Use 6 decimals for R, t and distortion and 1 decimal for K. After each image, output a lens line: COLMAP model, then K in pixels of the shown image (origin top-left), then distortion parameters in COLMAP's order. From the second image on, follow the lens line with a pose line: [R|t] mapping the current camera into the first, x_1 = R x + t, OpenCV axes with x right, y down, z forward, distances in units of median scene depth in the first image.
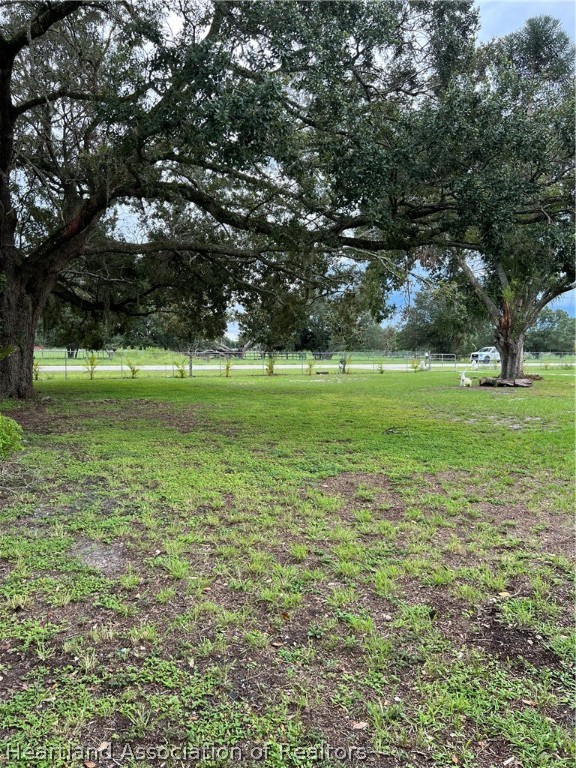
lens RADIAL K [[591.5, 0, 284.6], [0, 591.5, 385.8], [0, 0, 1]] dist [0.078779, -0.065694]
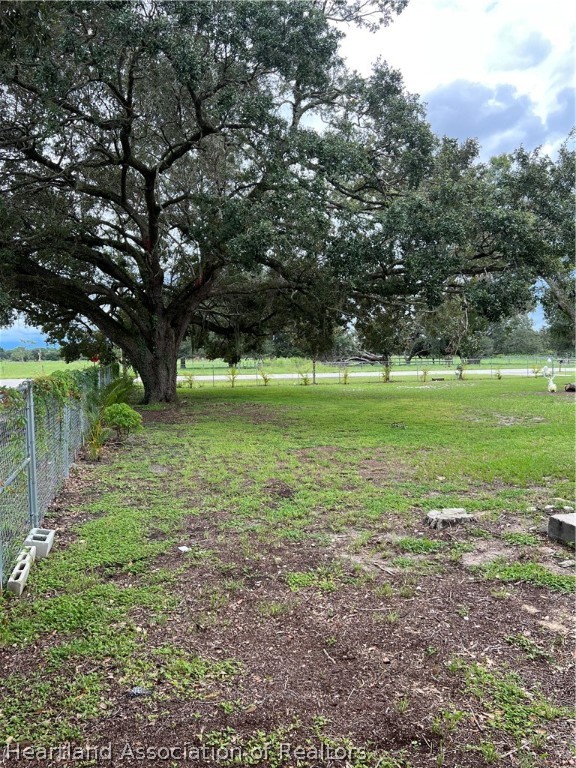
lens RADIAL K [[591.5, 0, 288.0], [0, 591.5, 382.6], [0, 0, 1]] dist [0.078779, -0.065694]
pose [[0.966065, -0.008097, -0.258174, 0.097253], [0.004719, 0.999895, -0.013702, -0.002321], [0.258258, 0.012019, 0.966001, -0.138443]]
